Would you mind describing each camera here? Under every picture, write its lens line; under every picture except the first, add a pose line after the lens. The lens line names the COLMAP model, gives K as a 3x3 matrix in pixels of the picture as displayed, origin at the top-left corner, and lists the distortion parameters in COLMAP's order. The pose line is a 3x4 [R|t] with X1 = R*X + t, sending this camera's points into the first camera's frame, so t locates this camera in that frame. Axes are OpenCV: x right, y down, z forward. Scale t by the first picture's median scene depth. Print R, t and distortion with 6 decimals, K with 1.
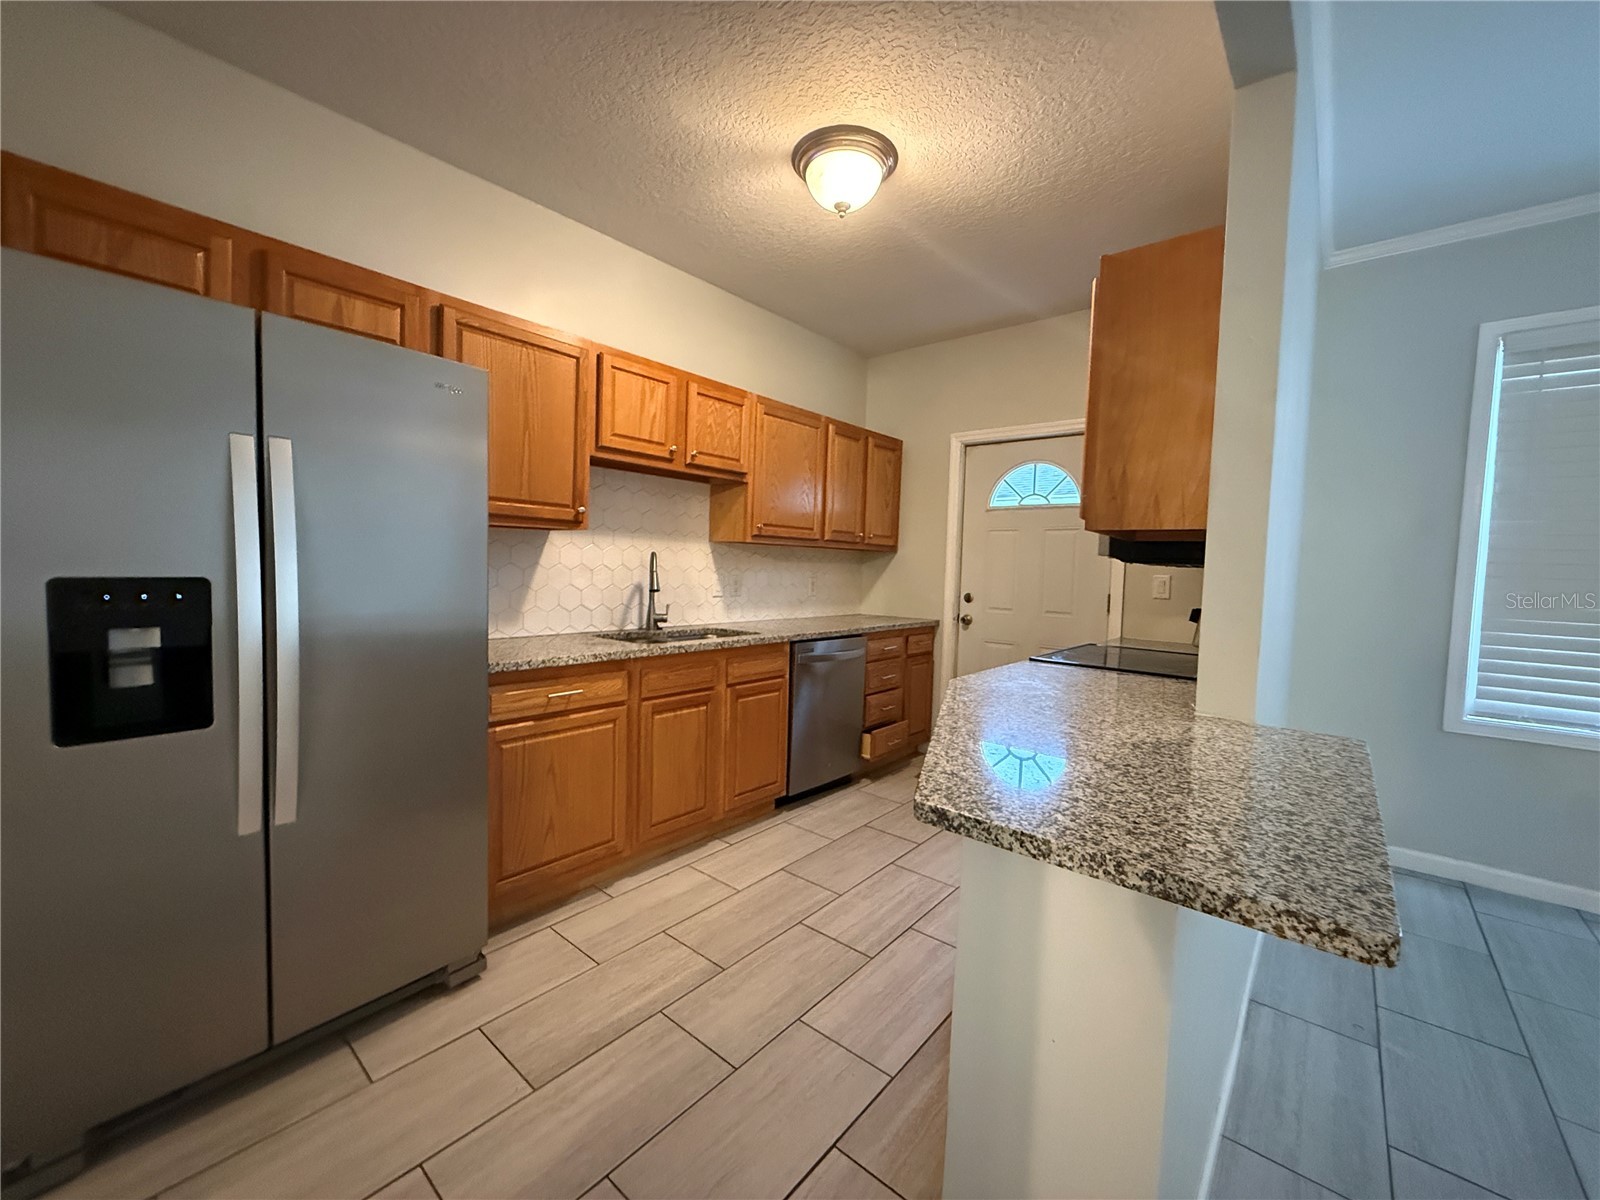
lens RADIAL K [[642.1, 0, 794.8], [0, 642.1, 598.2], [0, 0, 1]] dist [0.000145, 0.000188]
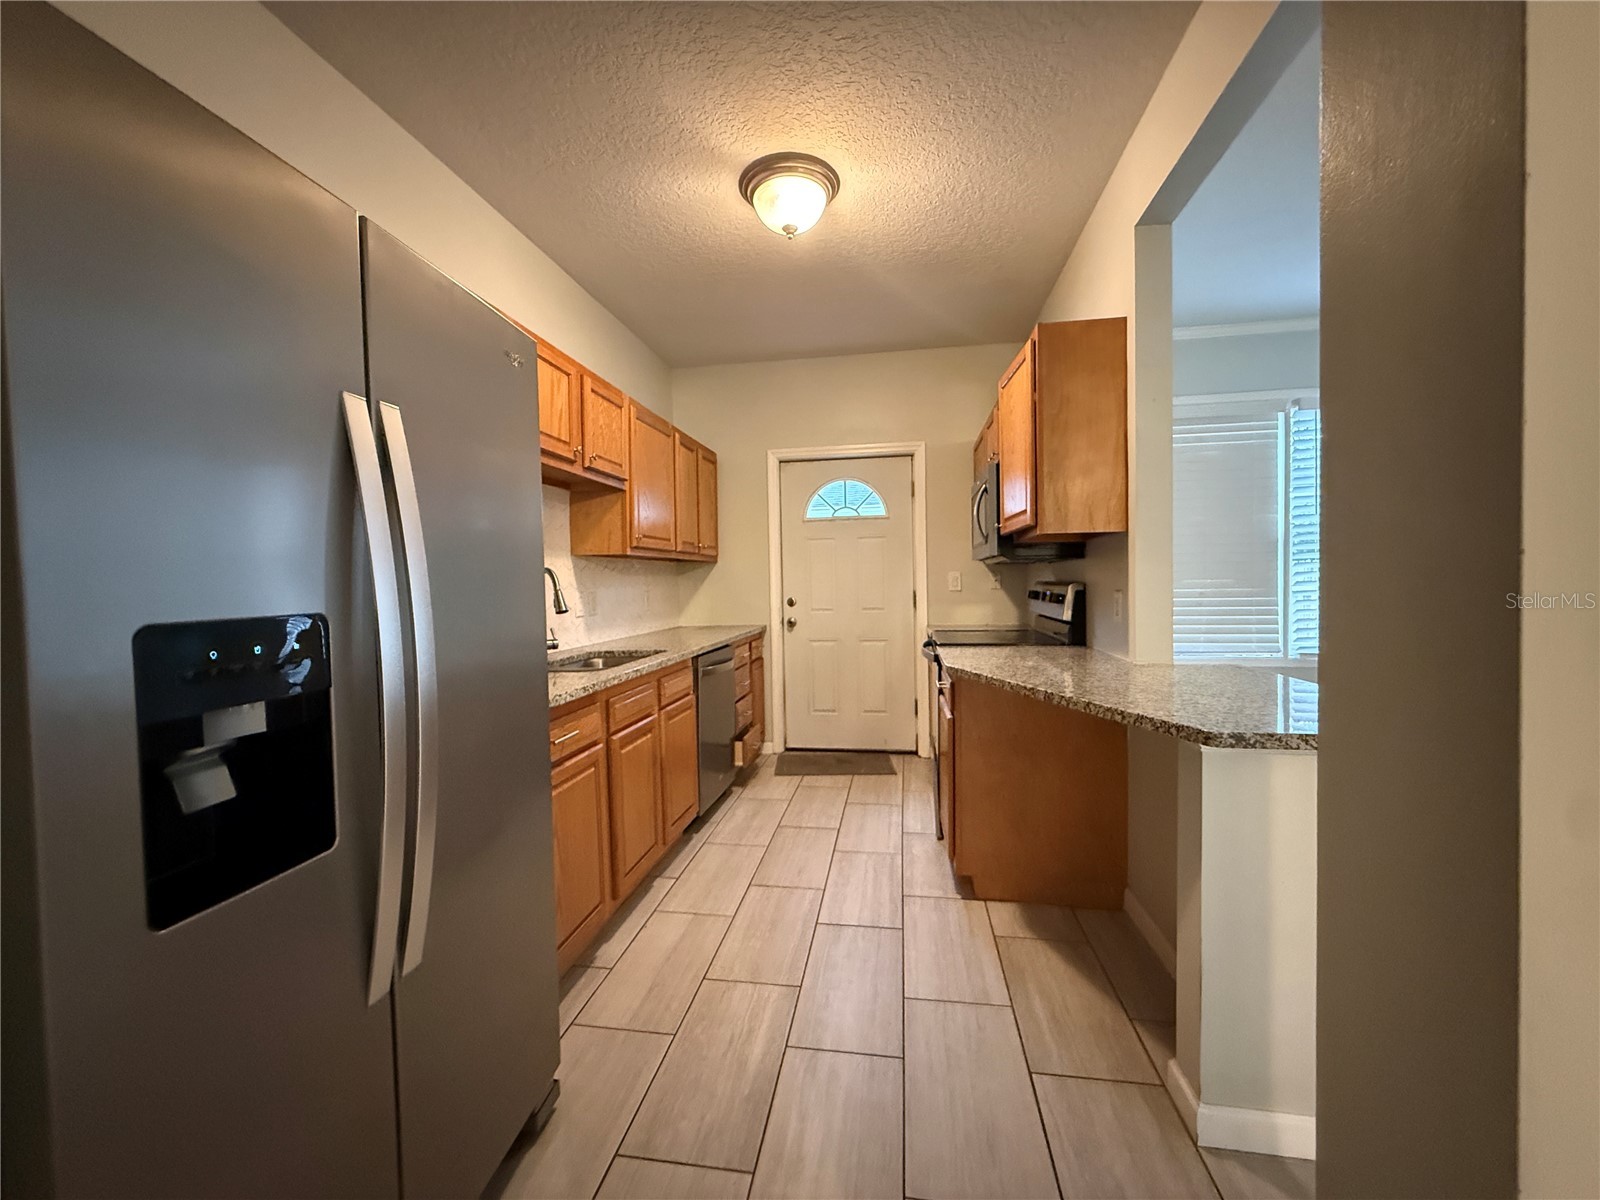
lens RADIAL K [[642.1, 0, 799.4], [0, 642.1, 598.8], [0, 0, 1]] dist [0.000145, 0.000188]
pose [[0.856379, -0.060401, 0.512802, -0.363537], [0.071080, 0.997470, -0.001216, -0.005521], [-0.511431, 0.037492, 0.858506, 0.088573]]
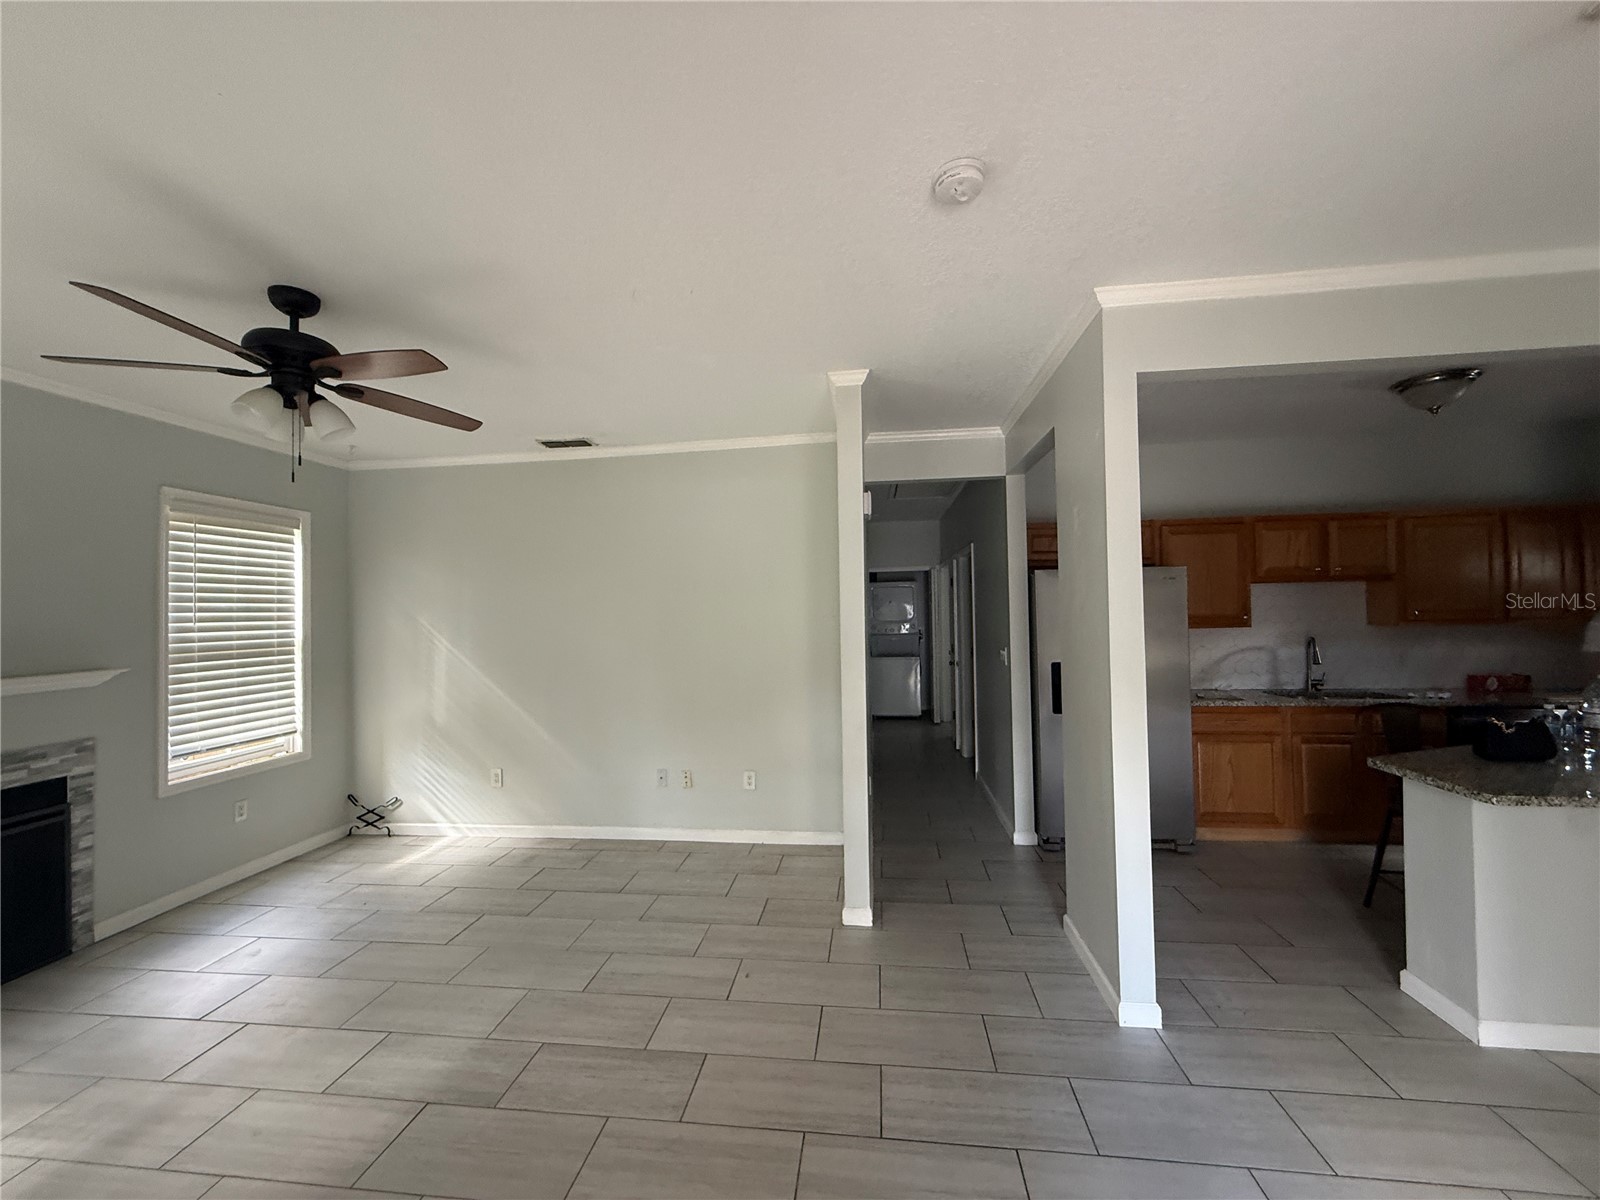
lens RADIAL K [[642.1, 0, 800.0], [0, 642.1, 600.7], [0, 0, 1]] dist [0.000145, 0.000188]
pose [[0.543706, -0.057364, -0.837313, 0.371947], [-0.003050, 0.997520, -0.070320, -0.045788], [0.839270, 0.040787, 0.542182, -0.753949]]
